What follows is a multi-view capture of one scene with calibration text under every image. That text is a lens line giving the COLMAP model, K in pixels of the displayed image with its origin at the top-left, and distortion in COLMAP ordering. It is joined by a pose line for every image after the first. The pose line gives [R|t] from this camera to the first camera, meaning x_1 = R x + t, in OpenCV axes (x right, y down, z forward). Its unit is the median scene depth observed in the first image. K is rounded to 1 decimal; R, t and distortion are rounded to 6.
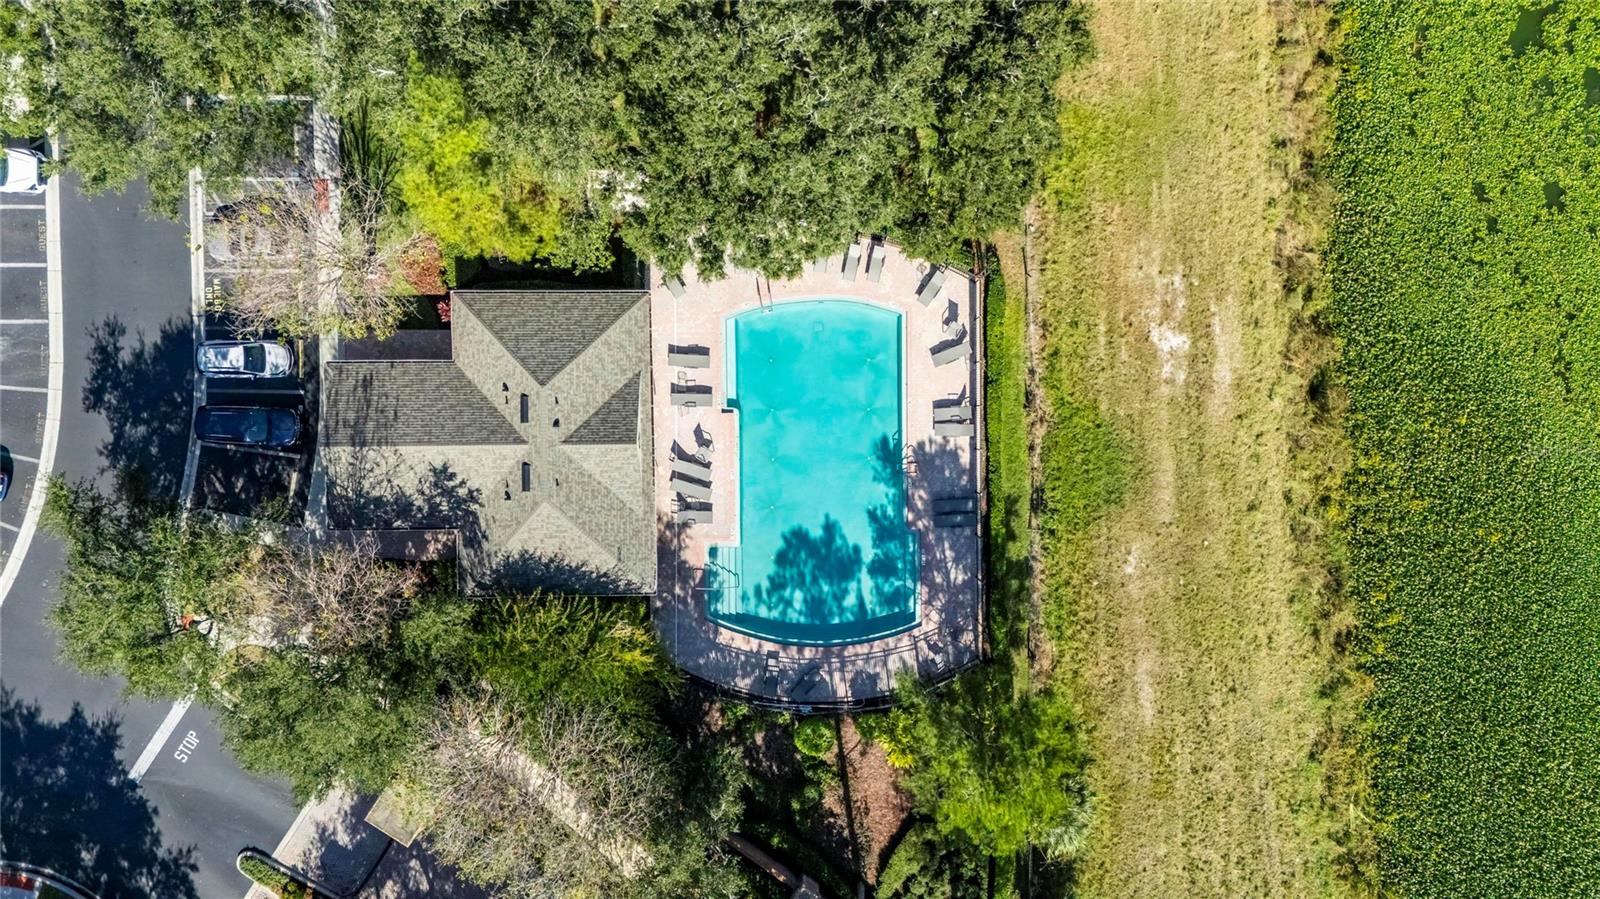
lens RADIAL K [[1172.9, 0, 817.4], [0, 1172.9, 441.0], [0, 0, 1]] dist [0.060847, -0.051725]
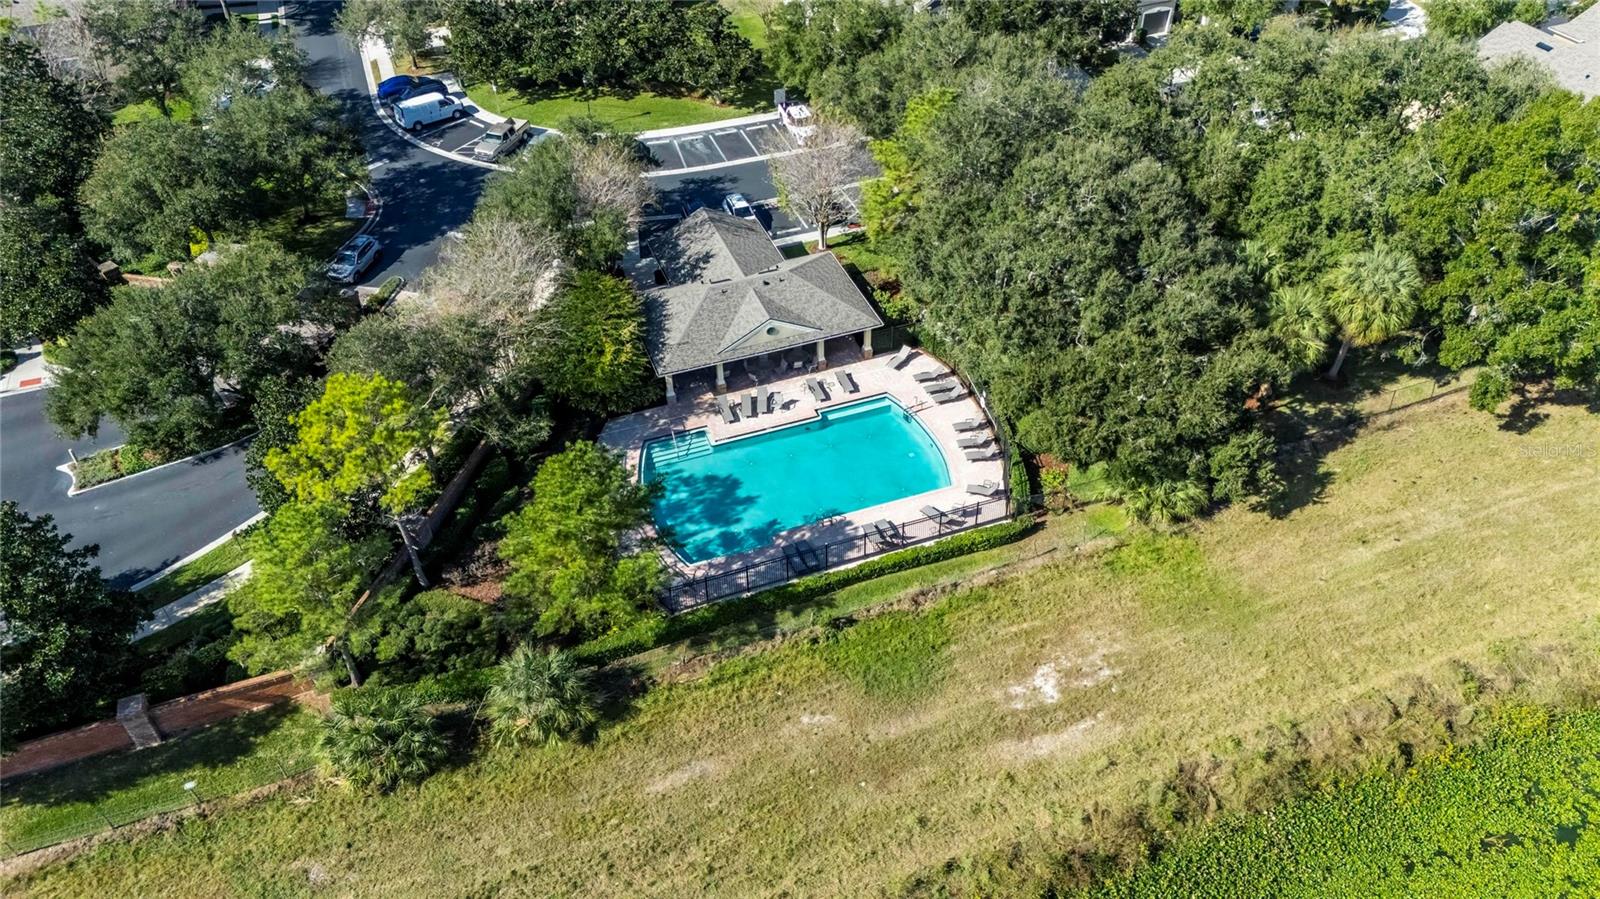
lens RADIAL K [[1172.9, 0, 809.1], [0, 1172.9, 443.4], [0, 0, 1]] dist [0.060847, -0.051725]
pose [[0.339761, 0.612341, -0.713863, 0.799868], [-0.940438, 0.211679, -0.266023, 0.309219], [-0.011787, 0.761729, 0.647789, 0.240596]]
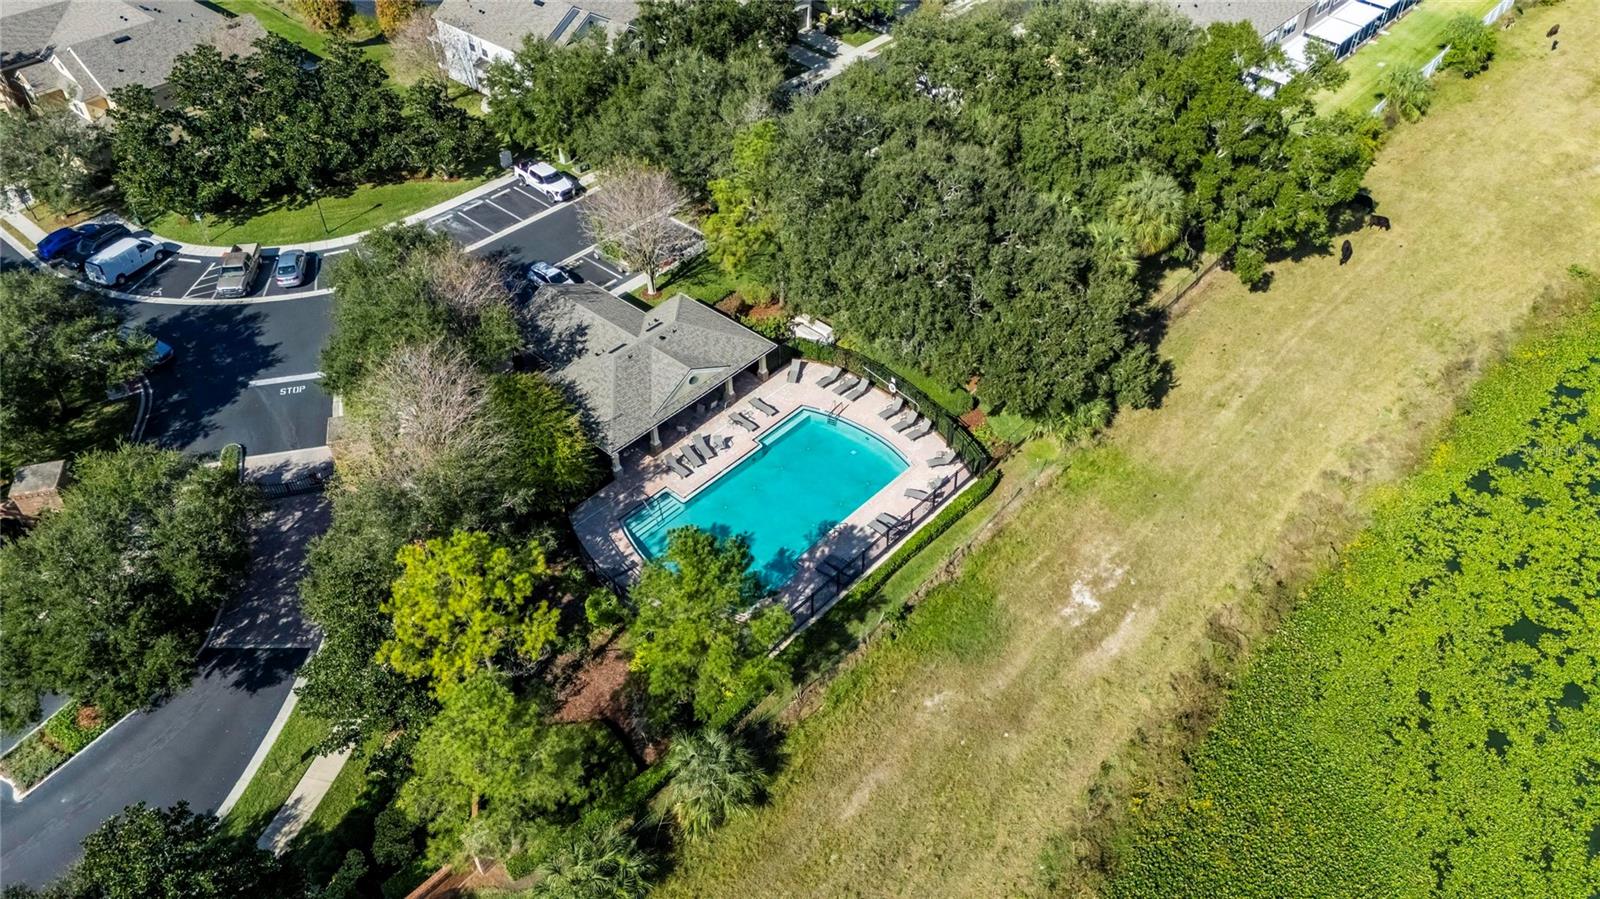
lens RADIAL K [[1172.9, 0, 809.0], [0, 1172.9, 443.6], [0, 0, 1]] dist [0.060847, -0.051725]
pose [[0.737427, 0.443139, -0.509735, 0.612550], [-0.675332, 0.471108, -0.567436, 0.655128], [-0.011313, 0.762683, 0.646674, 0.177830]]
